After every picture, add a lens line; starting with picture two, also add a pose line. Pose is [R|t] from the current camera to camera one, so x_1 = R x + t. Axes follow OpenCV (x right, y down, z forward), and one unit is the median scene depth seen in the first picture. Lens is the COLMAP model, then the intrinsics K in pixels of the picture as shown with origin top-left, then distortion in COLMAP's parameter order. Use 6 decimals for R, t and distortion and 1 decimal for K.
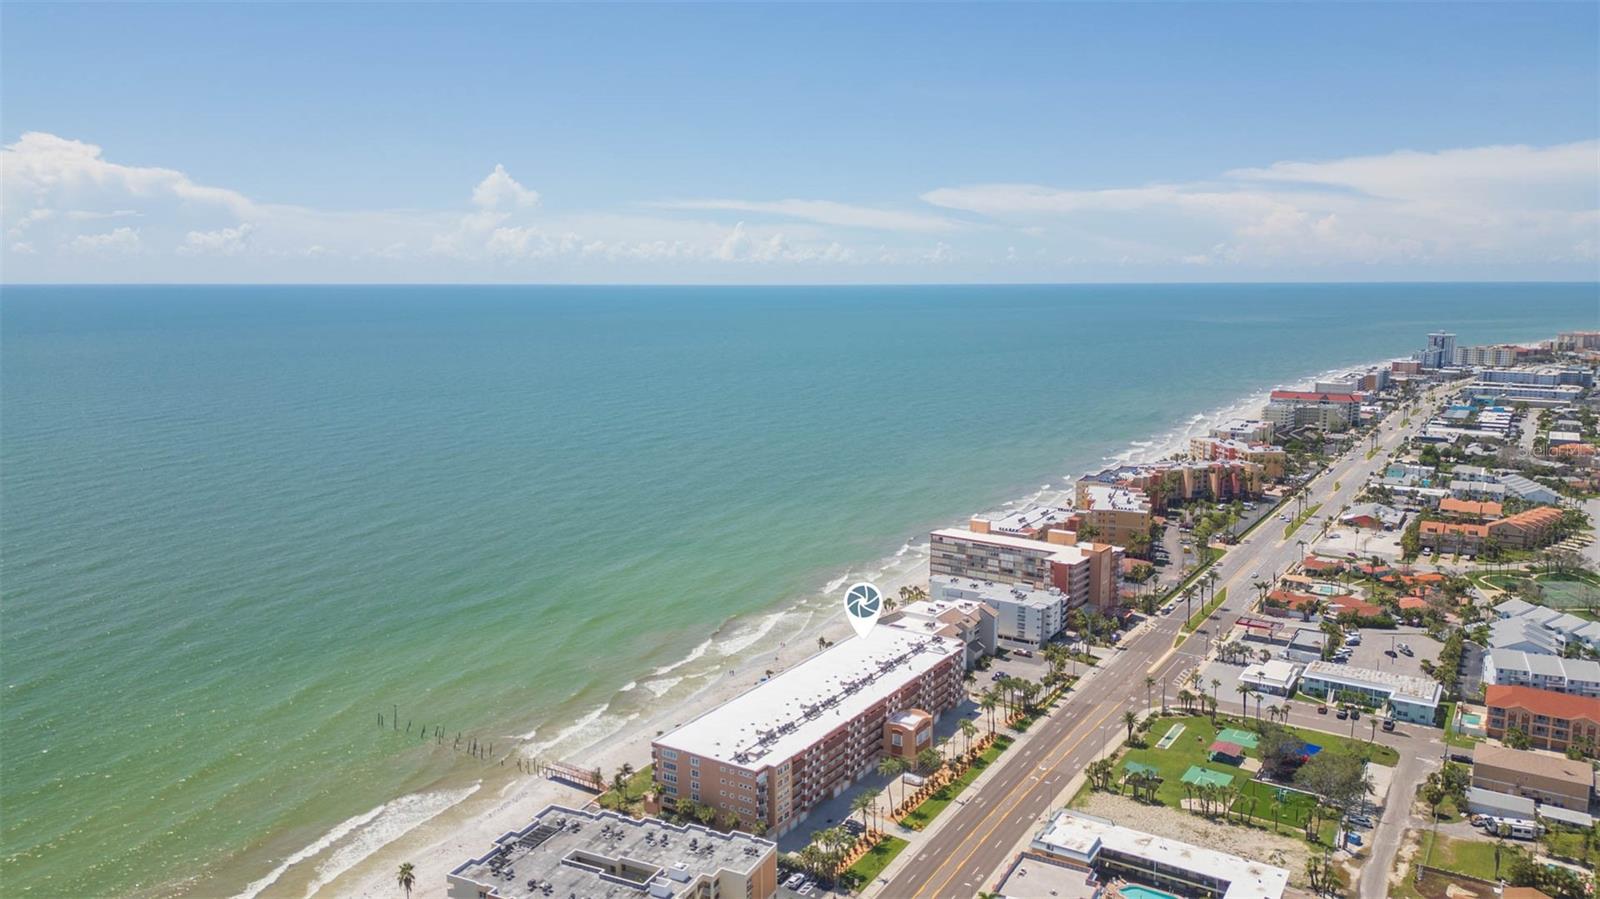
lens RADIAL K [[1131.5, 0, 800.0], [0, 1131.5, 449.5], [0, 0, 1]] dist [0.026208, -0.005581]
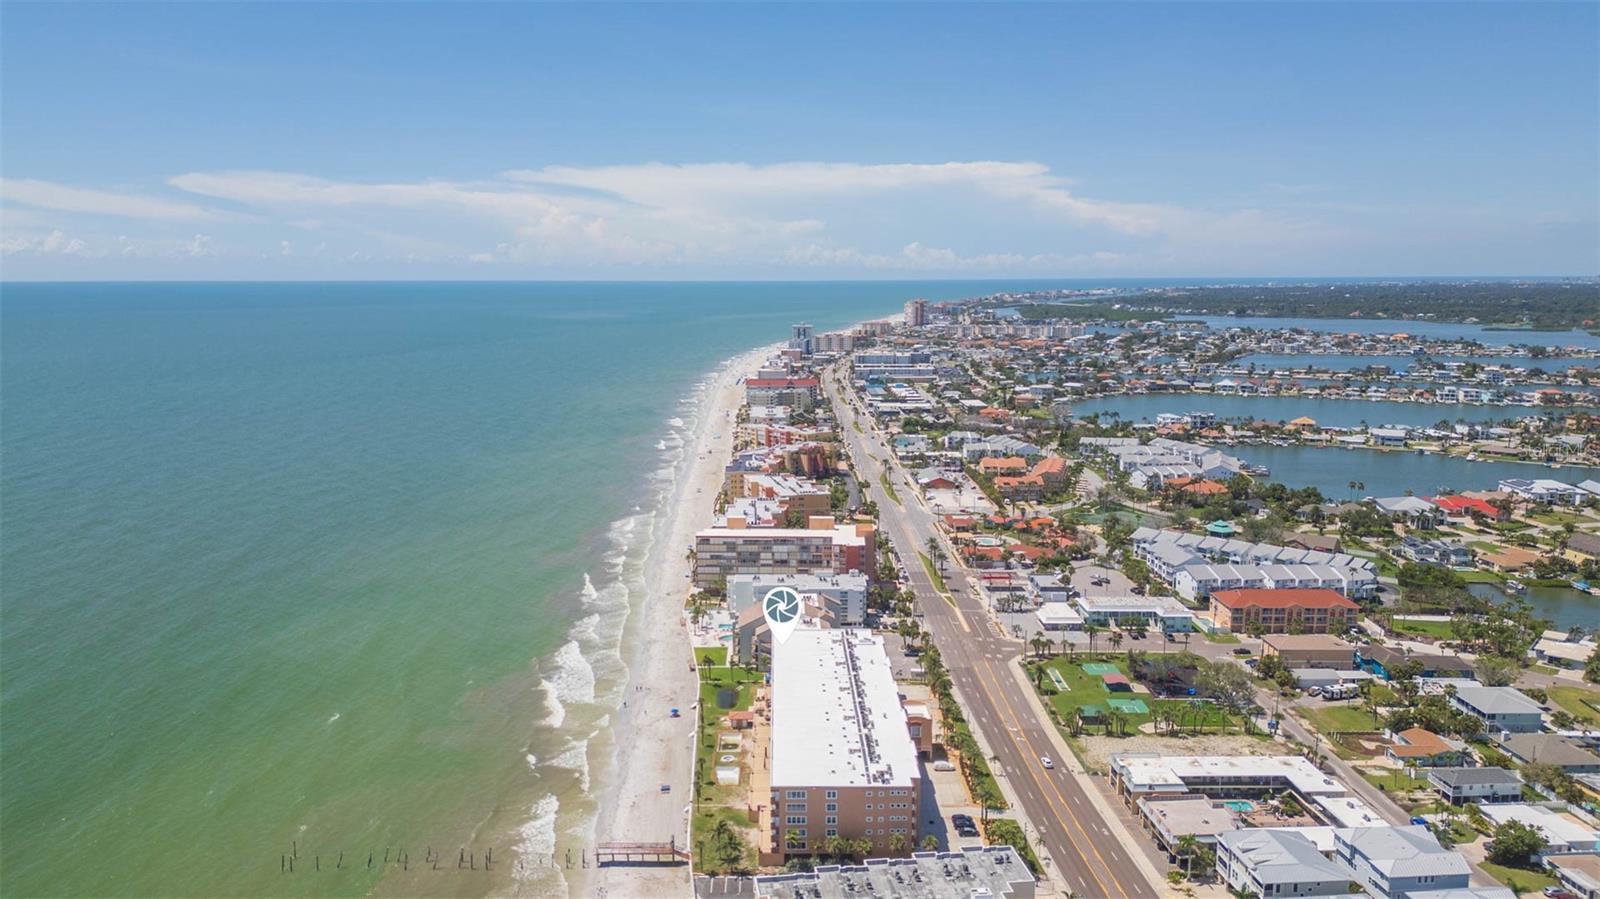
lens RADIAL K [[1136.1, 0, 784.5], [0, 1136.1, 464.2], [0, 0, 1]] dist [0.052015, -0.035519]
pose [[0.838205, -0.090585, 0.537779, -0.519370], [0.083814, 0.995791, 0.037096, -0.025927], [-0.538876, 0.013980, 0.842269, 0.203802]]
